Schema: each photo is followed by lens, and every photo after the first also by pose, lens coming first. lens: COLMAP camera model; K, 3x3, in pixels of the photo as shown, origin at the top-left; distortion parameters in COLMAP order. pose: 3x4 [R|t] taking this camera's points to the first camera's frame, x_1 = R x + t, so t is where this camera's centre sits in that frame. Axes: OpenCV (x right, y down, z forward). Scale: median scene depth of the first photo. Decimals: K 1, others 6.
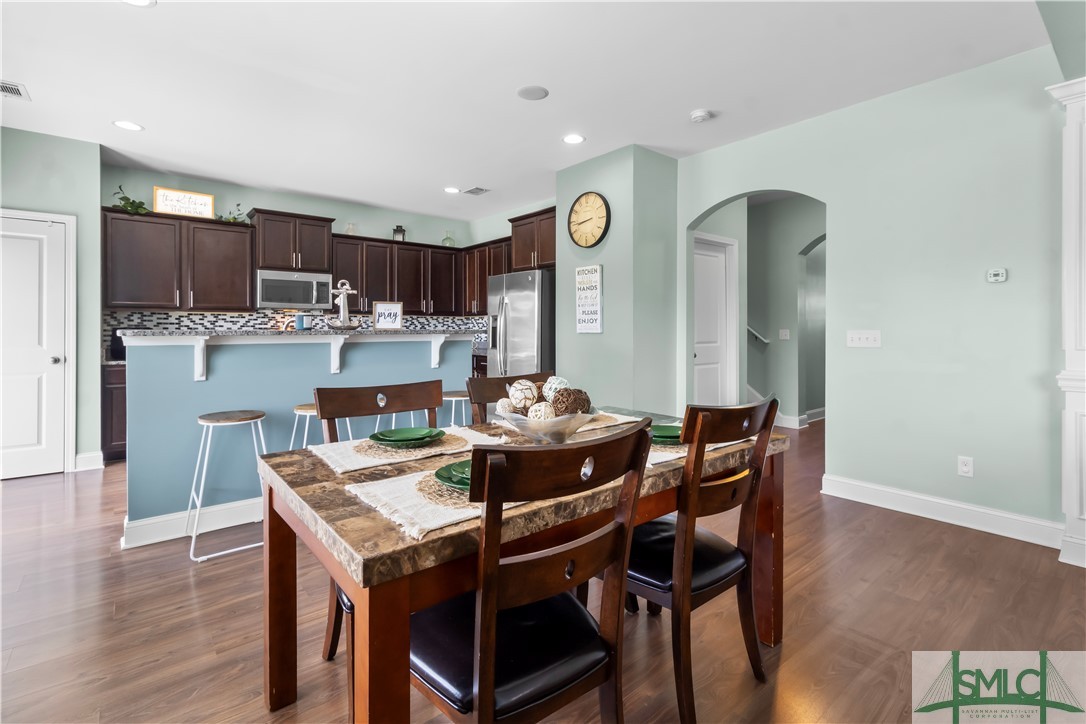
lens RADIAL K [[504.9, 0, 552.8], [0, 504.9, 325.9], [0, 0, 1]] dist [0.005336, 0.000165]
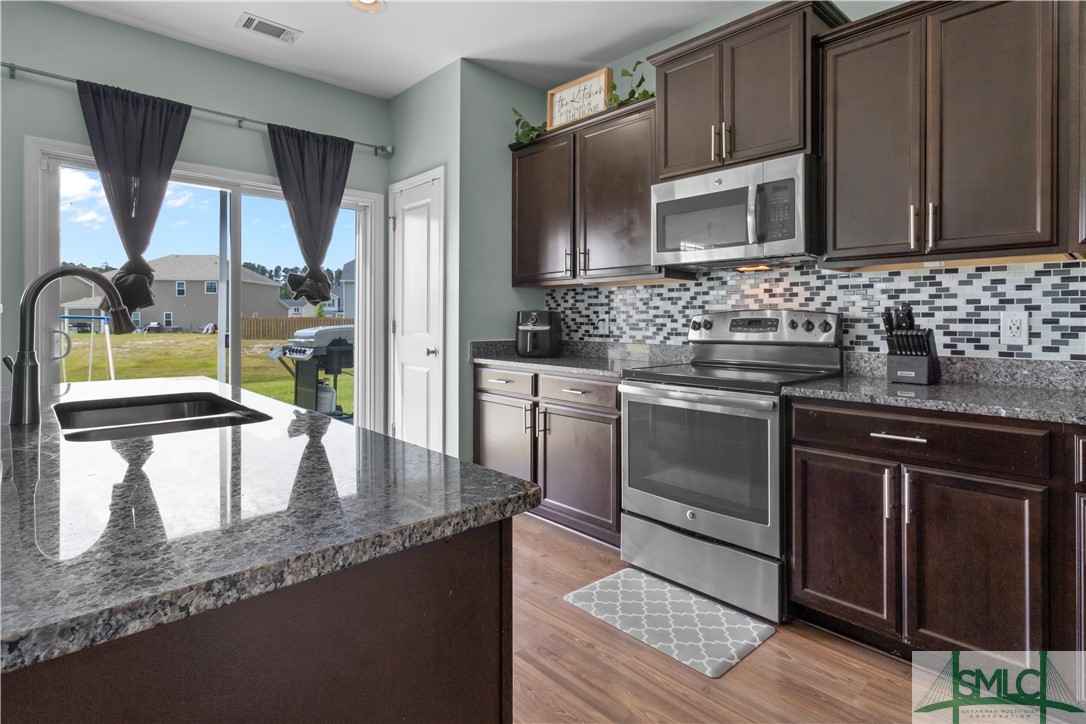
lens RADIAL K [[551.4, 0, 549.1], [0, 551.4, 326.1], [0, 0, 1]] dist [0.002321, -0.000112]
pose [[0.058057, 0.009723, -0.998266, -0.076120], [-0.001020, 0.999953, 0.009681, 0.014828], [0.998313, 0.000456, 0.058064, 0.873538]]
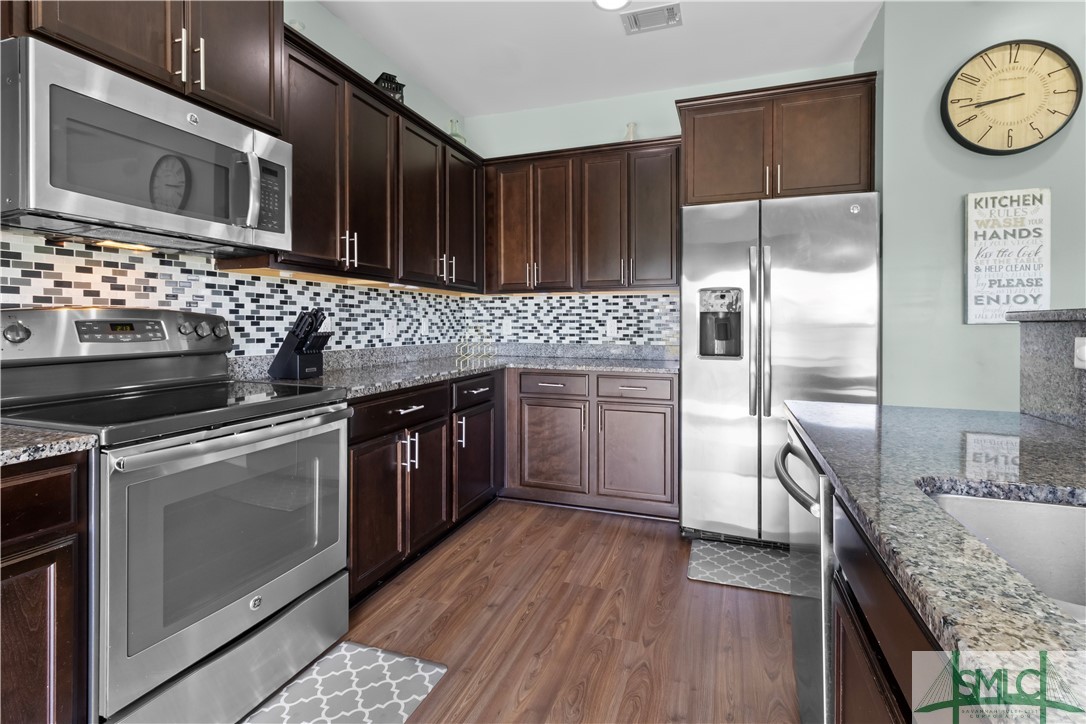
lens RADIAL K [[504.9, 0, 552.8], [0, 504.9, 325.9], [0, 0, 1]] dist [0.005336, 0.000165]
pose [[0.856802, -0.000754, 0.515644, -0.501496], [-0.003243, 0.999971, 0.006851, 0.012788], [-0.515635, -0.007542, 0.856775, 0.689763]]
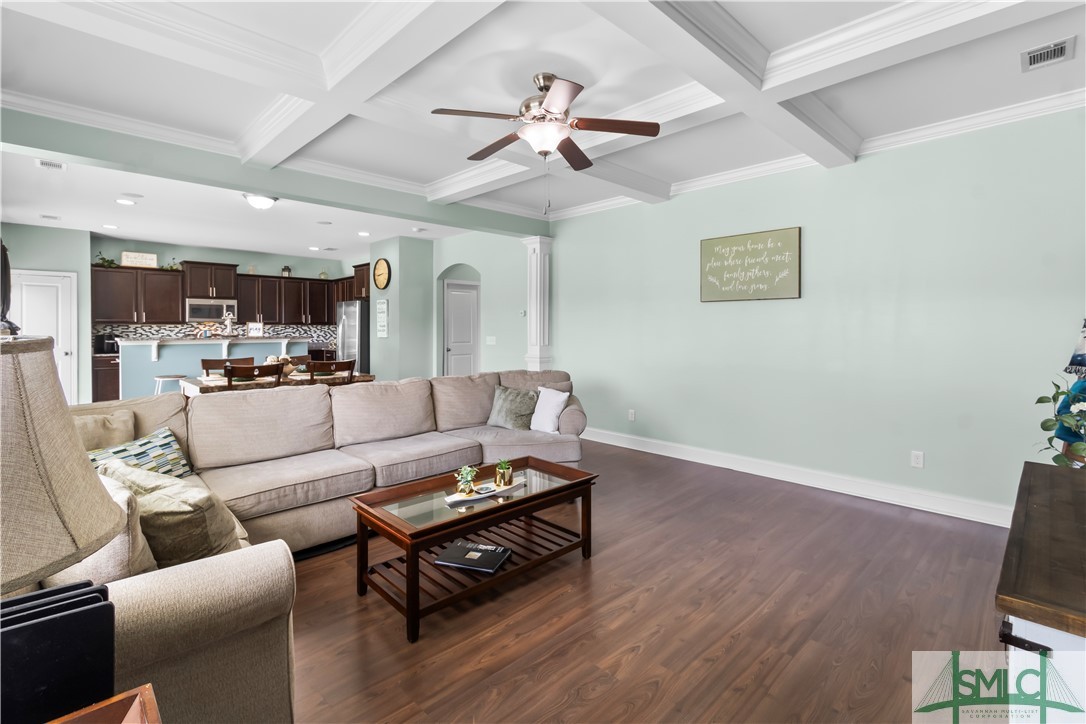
lens RADIAL K [[504.9, 0, 552.8], [0, 504.9, 325.9], [0, 0, 1]] dist [0.005336, 0.000165]
pose [[0.996445, -0.001067, 0.084244, 0.450423], [0.000920, 0.999998, 0.001788, -0.024710], [-0.084245, -0.001704, 0.996444, -0.718539]]
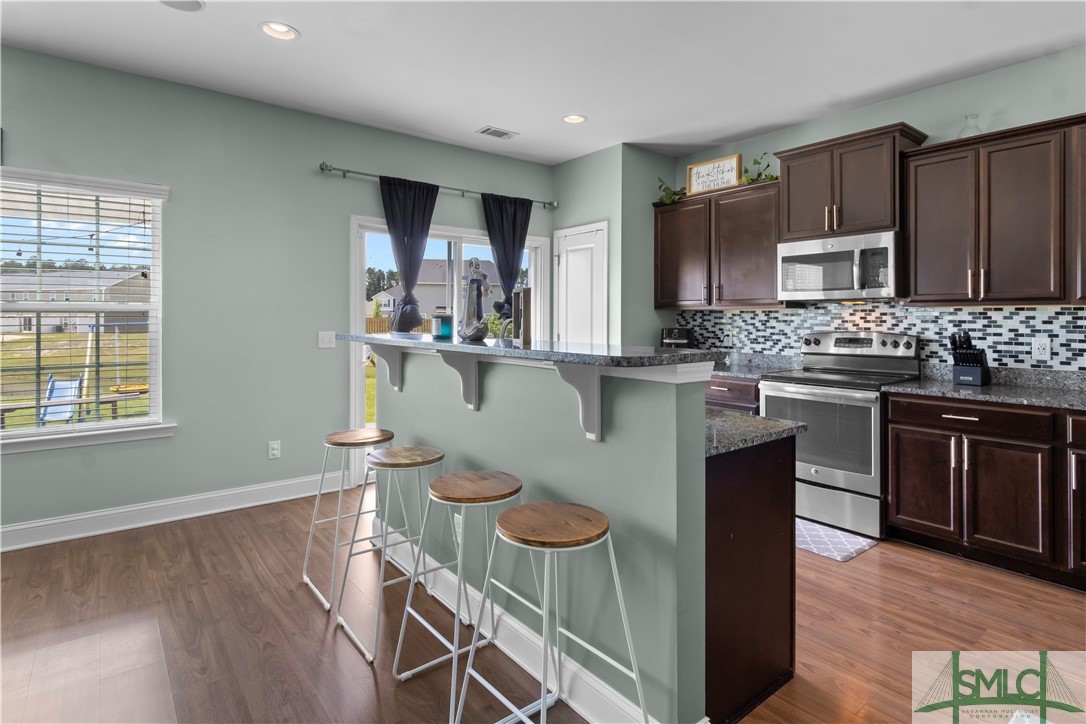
lens RADIAL K [[549.7, 0, 553.5], [0, 549.7, 323.6], [0, 0, 1]] dist [0.002634, 0.000018]
pose [[-0.018156, 0.005706, -0.999819, 0.148501], [-0.001961, 0.999982, 0.005742, -0.009242], [0.999833, 0.002065, -0.018144, 0.715541]]
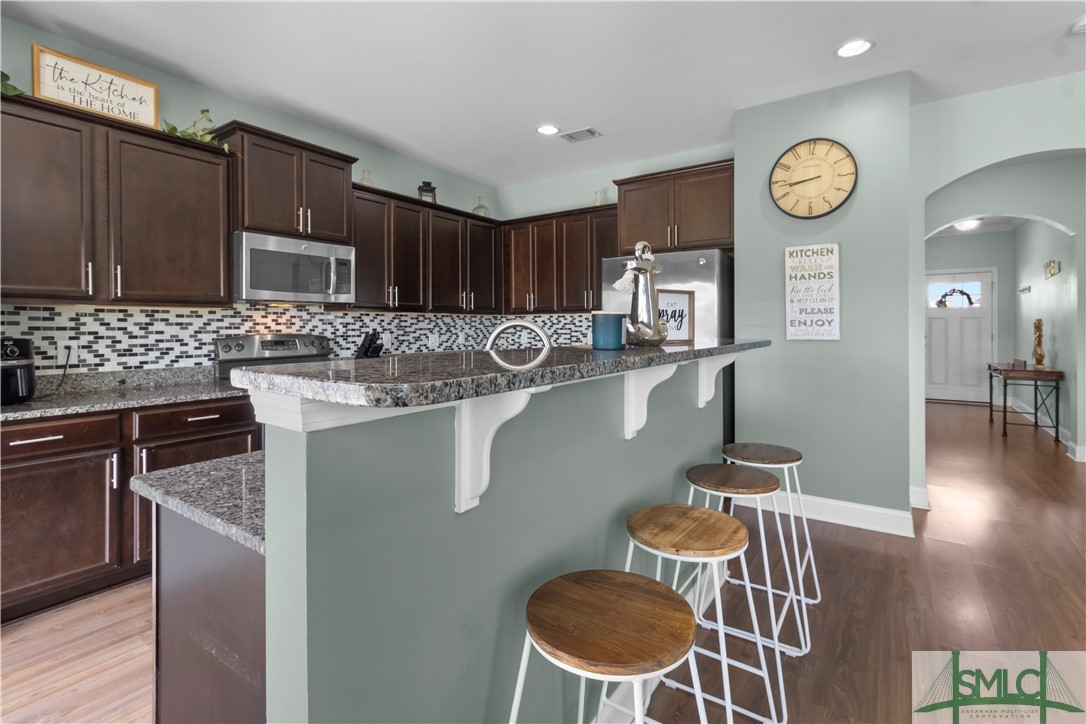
lens RADIAL K [[504.9, 0, 552.8], [0, 504.9, 325.9], [0, 0, 1]] dist [0.005336, 0.000165]
pose [[0.960675, -0.003774, 0.277649, -0.408813], [0.002368, 0.999983, 0.005400, -0.008719], [-0.277665, -0.004530, 0.960667, 0.363492]]
